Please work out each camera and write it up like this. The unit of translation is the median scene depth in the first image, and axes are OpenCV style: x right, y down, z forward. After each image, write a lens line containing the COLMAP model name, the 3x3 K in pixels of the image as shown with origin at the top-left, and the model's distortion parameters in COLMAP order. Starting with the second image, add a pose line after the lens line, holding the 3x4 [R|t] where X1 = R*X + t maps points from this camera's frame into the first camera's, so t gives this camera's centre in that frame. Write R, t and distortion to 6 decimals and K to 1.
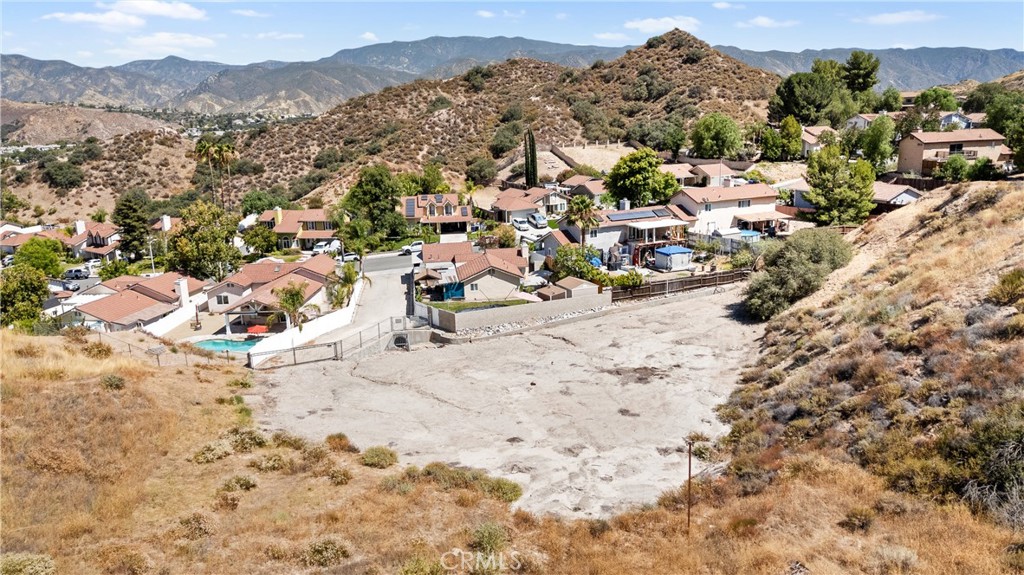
lens RADIAL K [[768.4, 0, 512.7], [0, 768.4, 285.9], [0, 0, 1]] dist [0.049714, -0.039738]
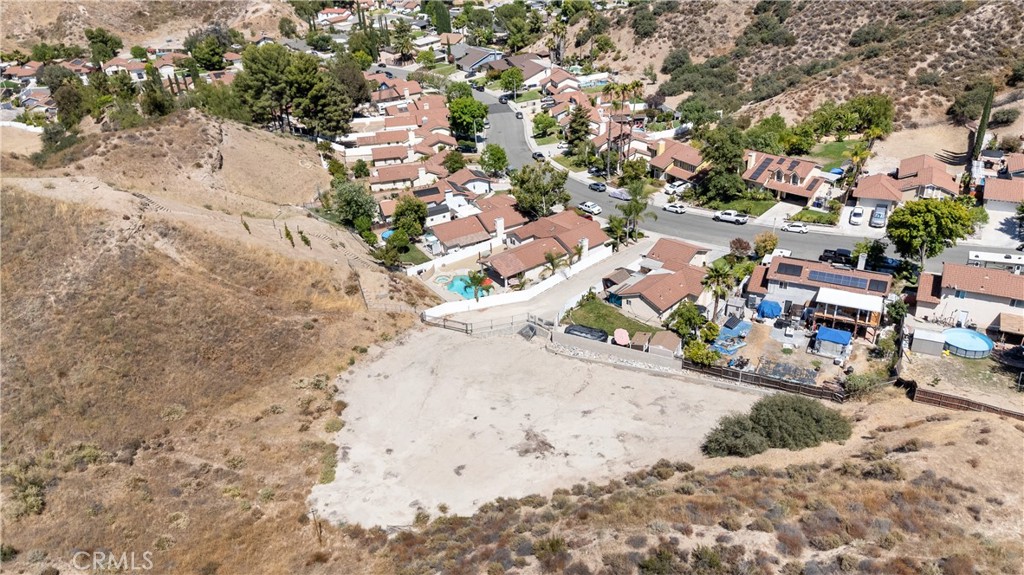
lens RADIAL K [[768.4, 0, 510.2], [0, 768.4, 287.8], [0, 0, 1]] dist [0.049714, -0.039738]
pose [[0.623149, 0.372942, -0.687459, 0.266592], [-0.142526, 0.918419, 0.369043, -0.178378], [0.769007, -0.131988, 0.625466, 0.036197]]
